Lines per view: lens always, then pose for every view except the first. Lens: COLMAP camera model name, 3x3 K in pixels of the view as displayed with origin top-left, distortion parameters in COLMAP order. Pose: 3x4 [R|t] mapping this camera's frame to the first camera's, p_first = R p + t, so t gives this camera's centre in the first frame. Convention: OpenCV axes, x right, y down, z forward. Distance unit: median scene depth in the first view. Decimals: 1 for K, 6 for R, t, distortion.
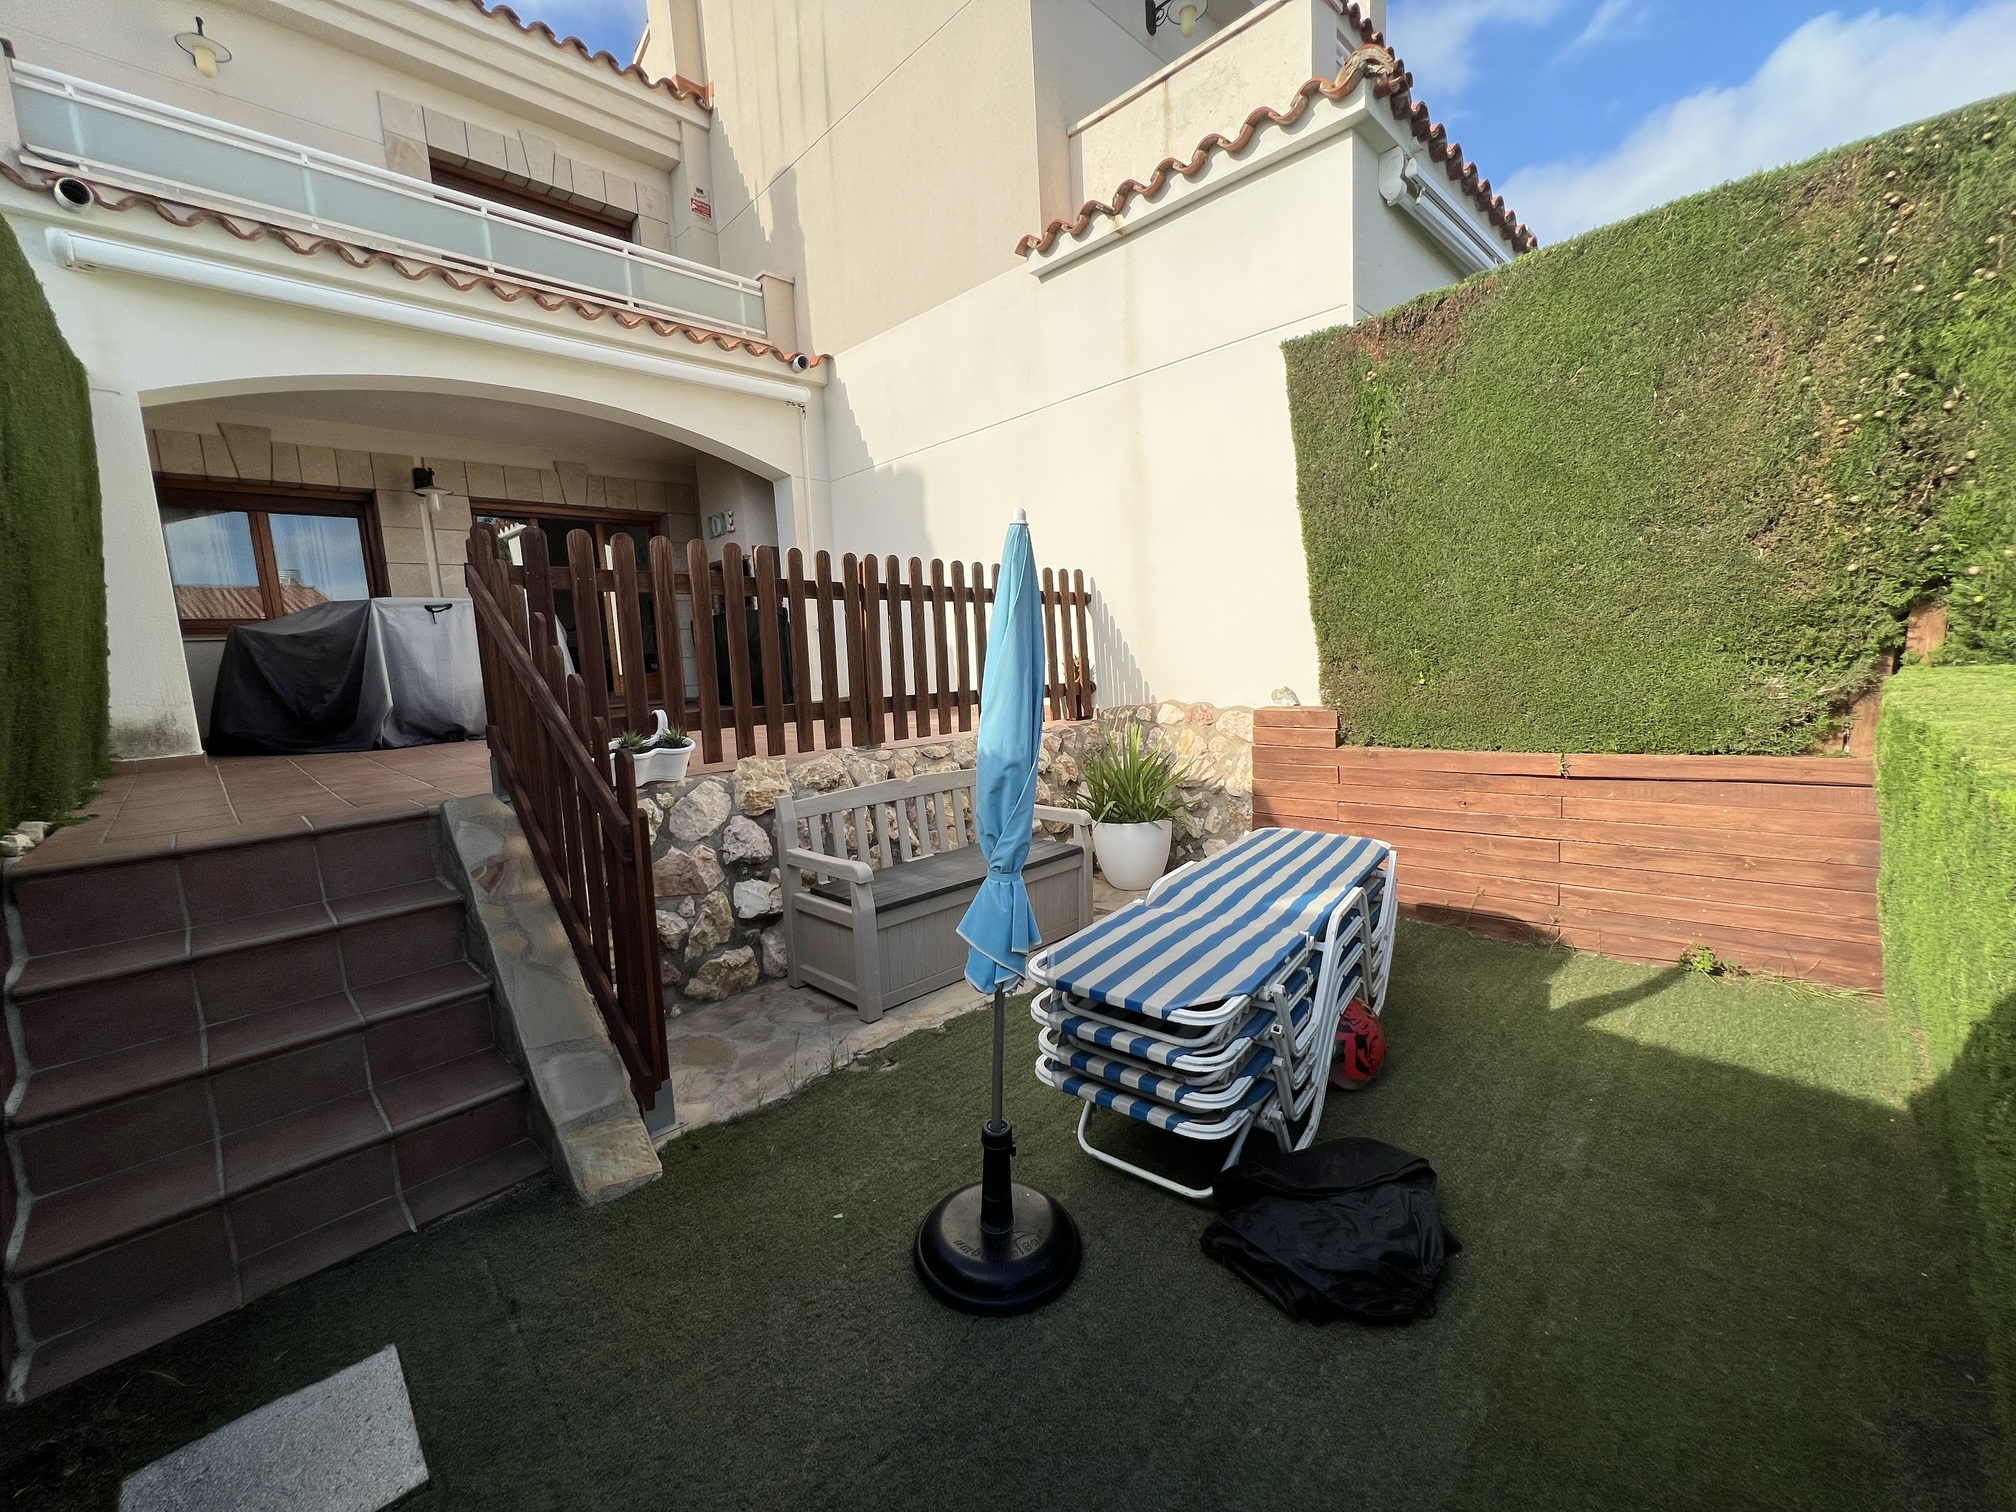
lens RADIAL K [[807.1, 0, 1005.2], [0, 807.1, 756.9], [0, 0, 1]] dist [-0.001088, 0.000403]
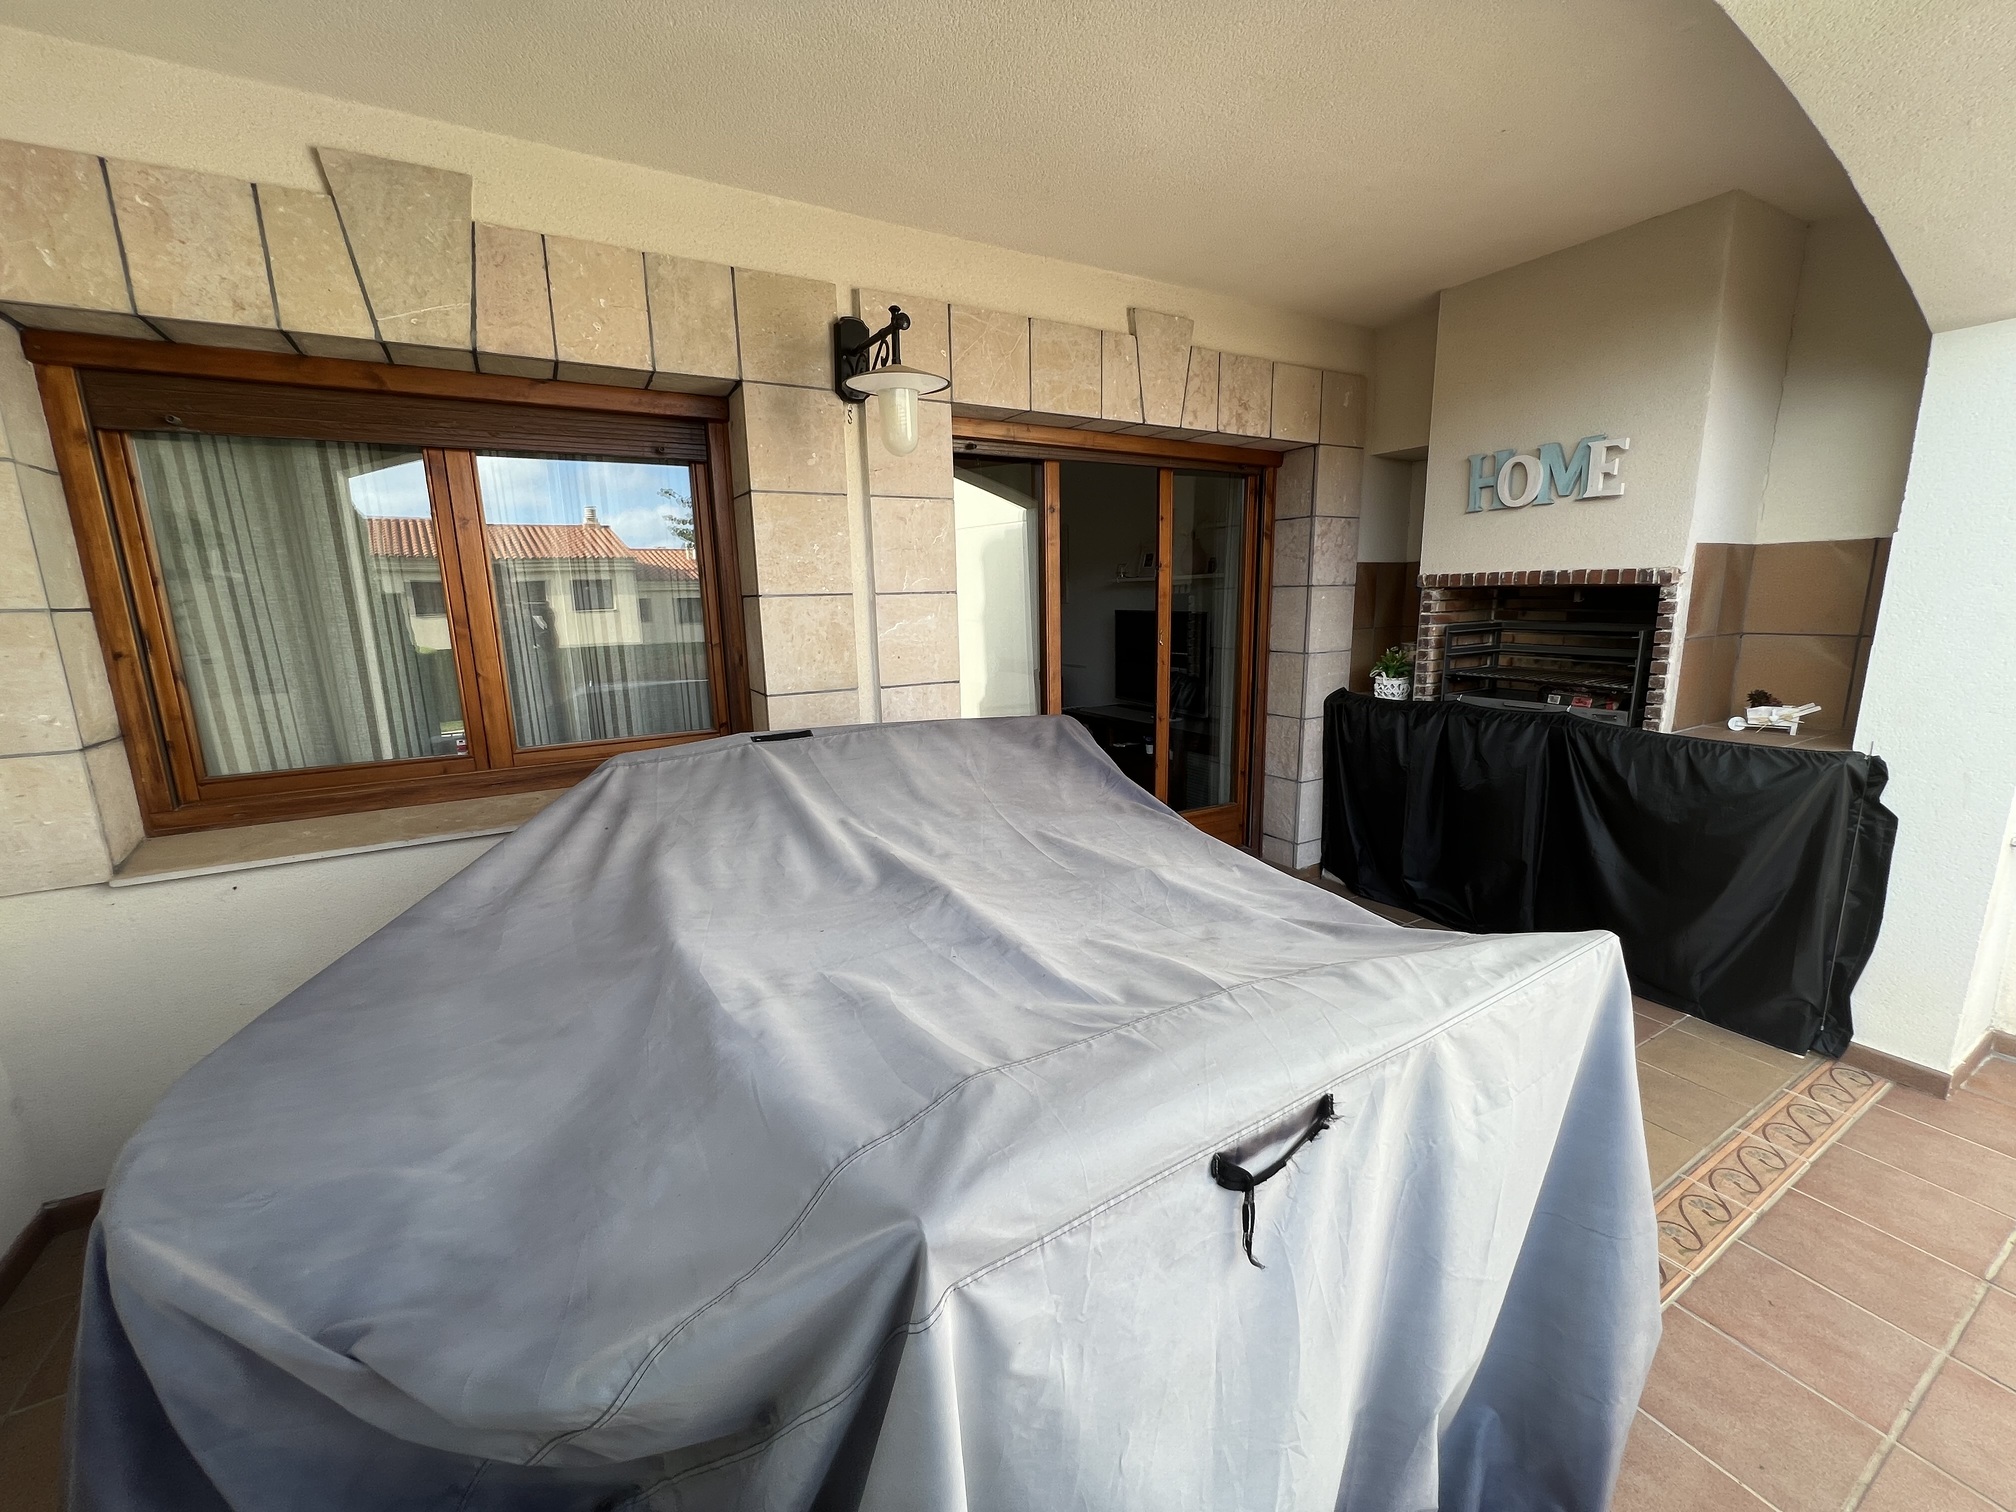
lens RADIAL K [[807.1, 0, 1003.9], [0, 807.1, 756.5], [0, 0, 1]] dist [-0.001088, 0.000403]
pose [[0.966473, 0.083859, -0.242688, -0.628239], [-0.064745, 0.994215, 0.085704, -0.228550], [0.248471, -0.067117, 0.966311, 0.747443]]
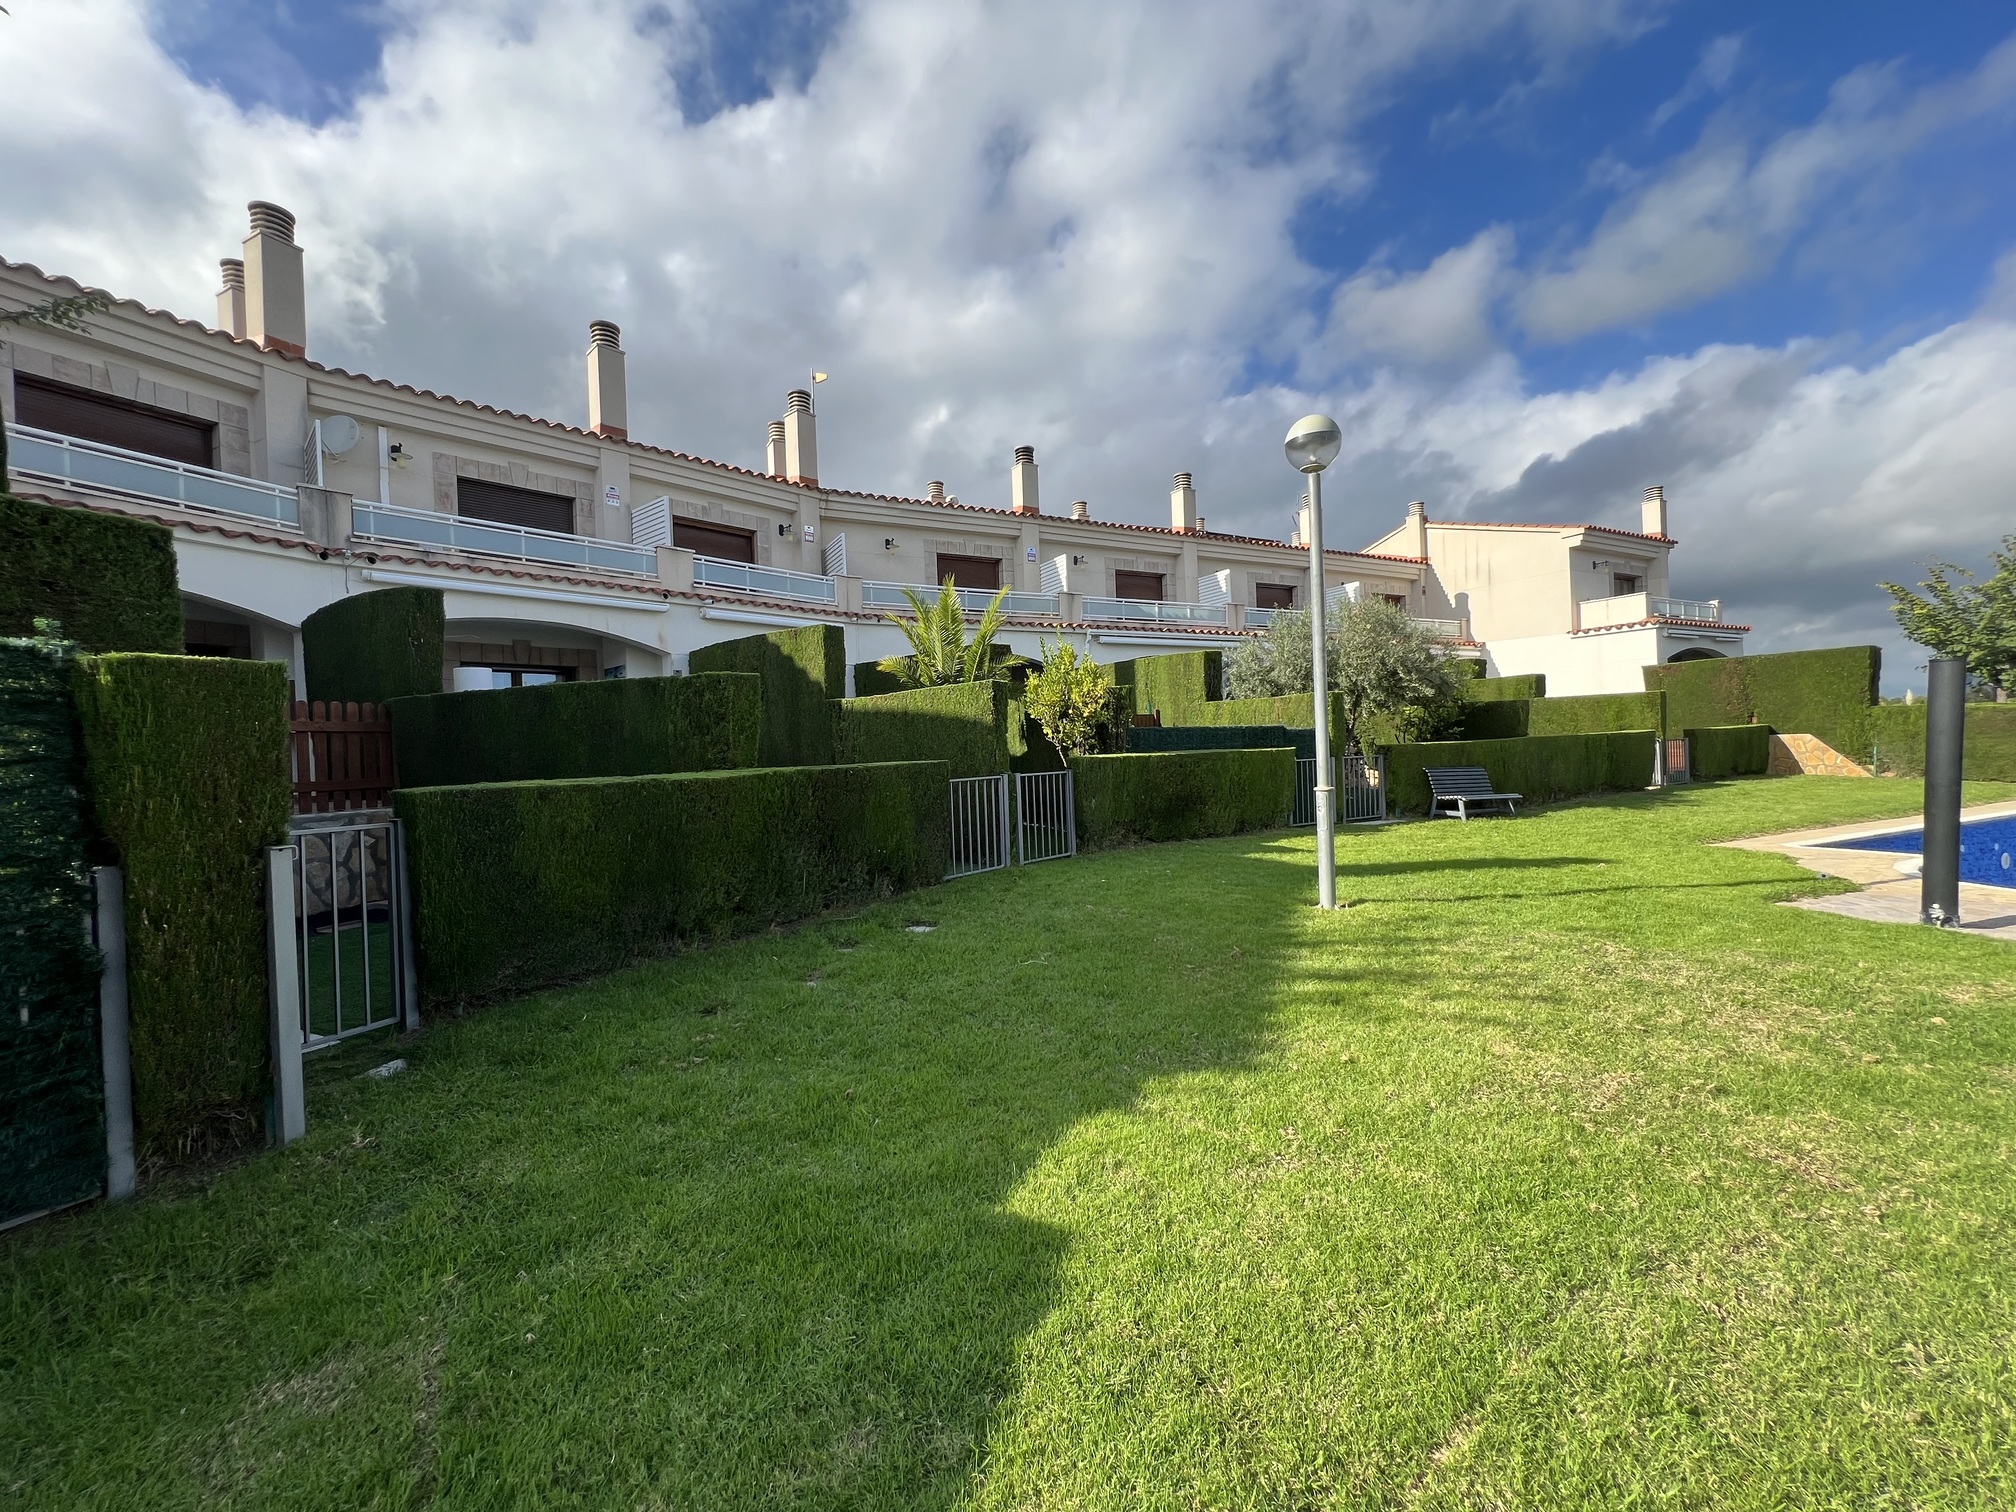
lens RADIAL K [[807.1, 0, 1004.4], [0, 807.1, 749.3], [0, 0, 1]] dist [-0.001088, 0.000403]
pose [[0.959652, 0.024820, -0.280093, -1.413717], [-0.055291, 0.993306, -0.101417, 0.515336], [0.275701, 0.112812, 0.954601, -3.349756]]
